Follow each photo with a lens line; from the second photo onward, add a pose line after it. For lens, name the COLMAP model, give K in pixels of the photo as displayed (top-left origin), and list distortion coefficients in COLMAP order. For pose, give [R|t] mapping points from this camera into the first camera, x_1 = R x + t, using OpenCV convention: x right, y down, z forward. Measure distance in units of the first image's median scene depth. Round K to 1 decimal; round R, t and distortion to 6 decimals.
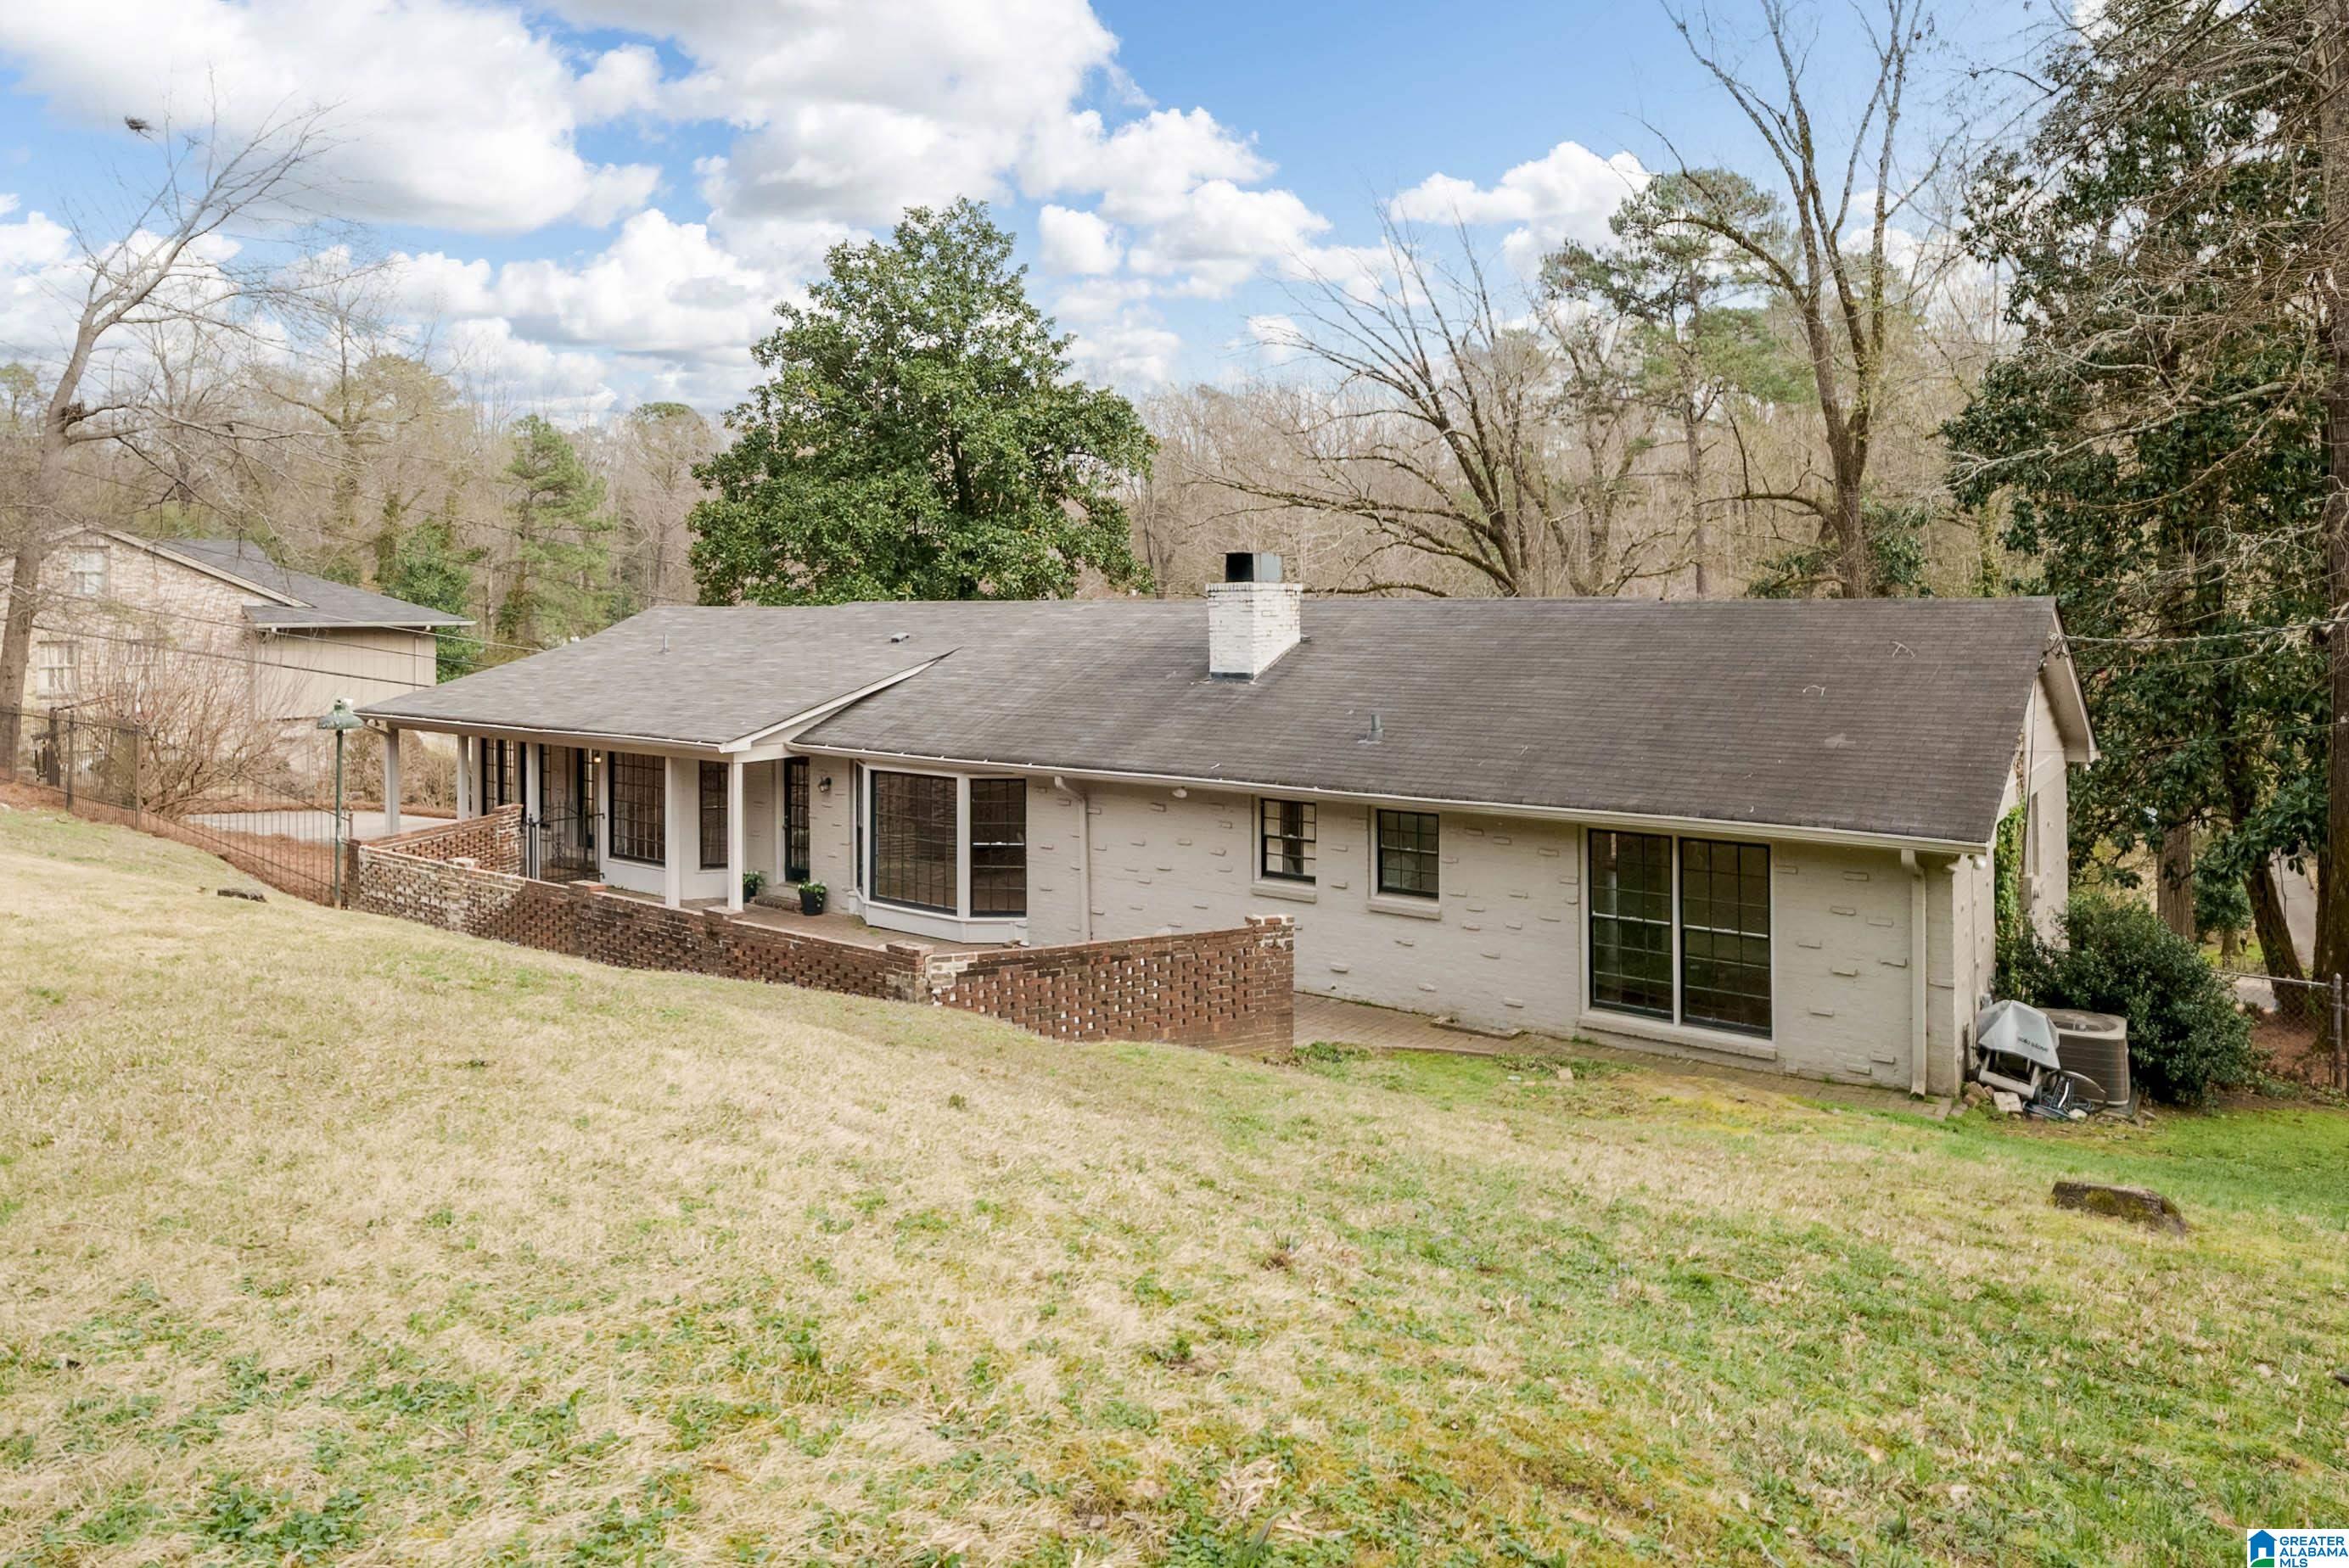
lens RADIAL K [[1482.8, 0, 1175.5], [0, 1482.8, 619.5], [0, 0, 1]] dist [-0.001019, -0.003302]
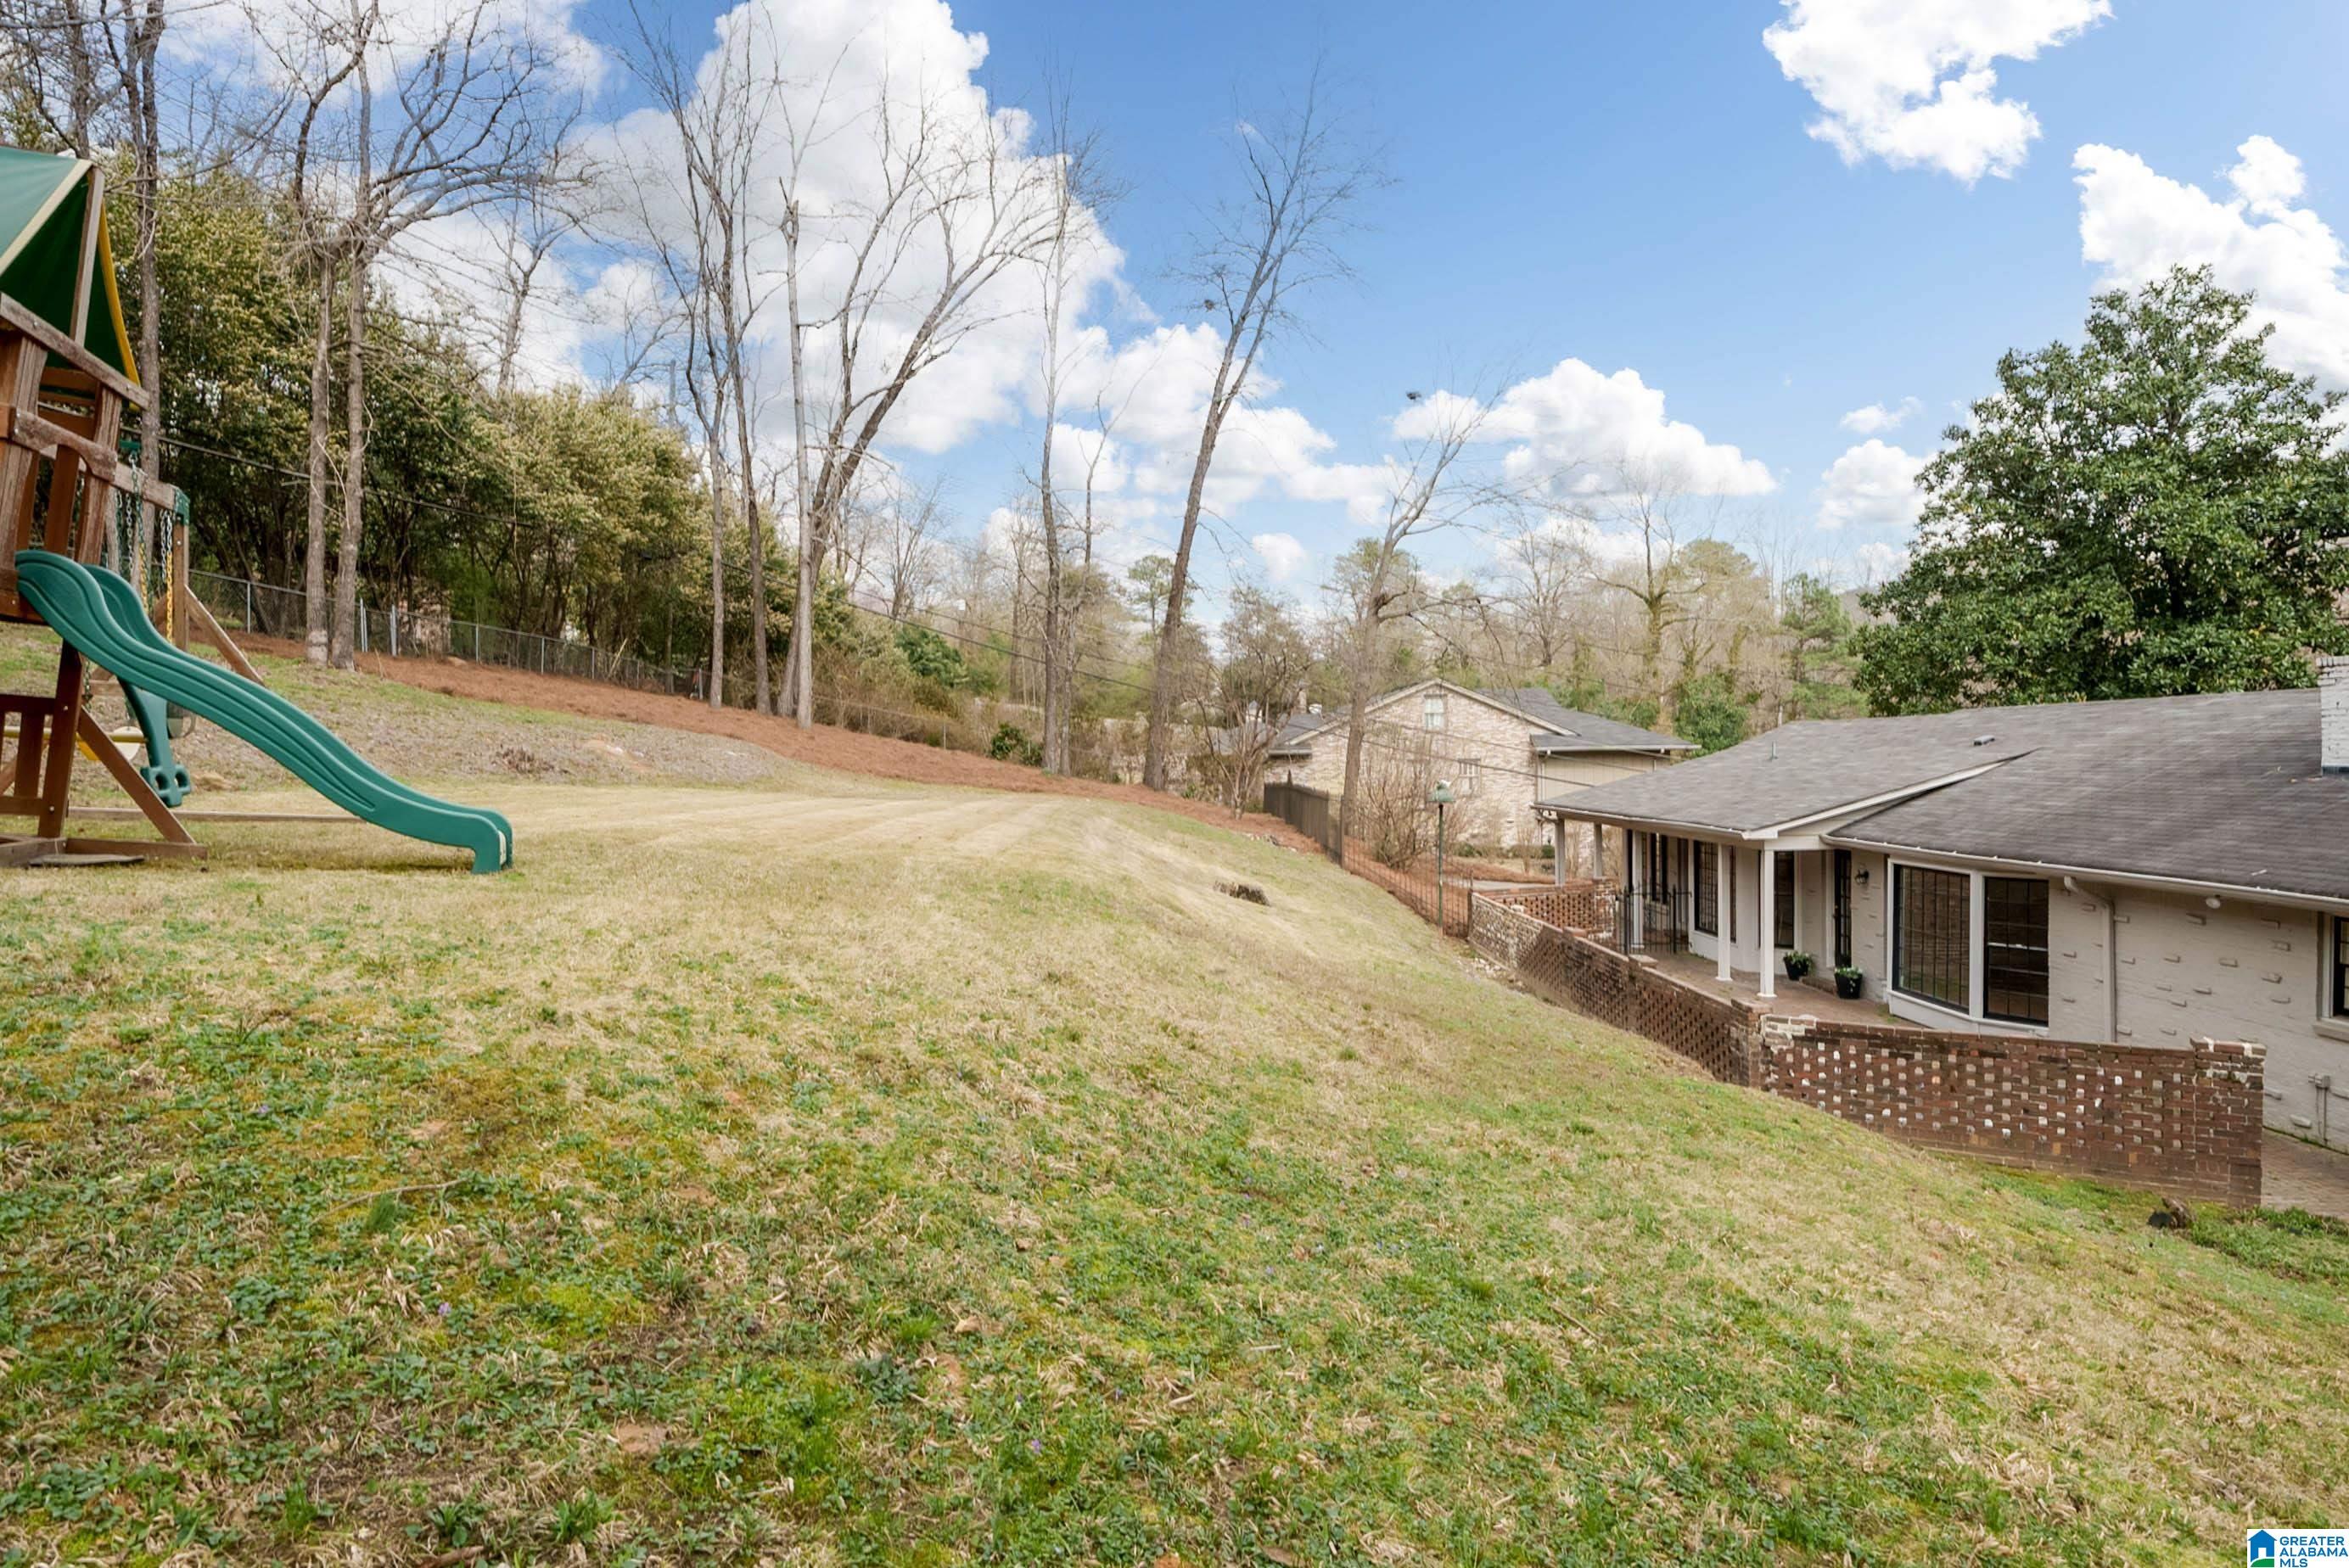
lens RADIAL K [[1241.6, 0, 1171.1], [0, 1241.6, 794.0], [0, 0, 1]] dist [-0.000531, -0.001684]
pose [[0.622752, 0.019989, -0.782164, 0.110739], [0.004774, 0.999558, 0.029346, 0.018618], [0.782405, -0.022009, 0.622381, 0.055471]]
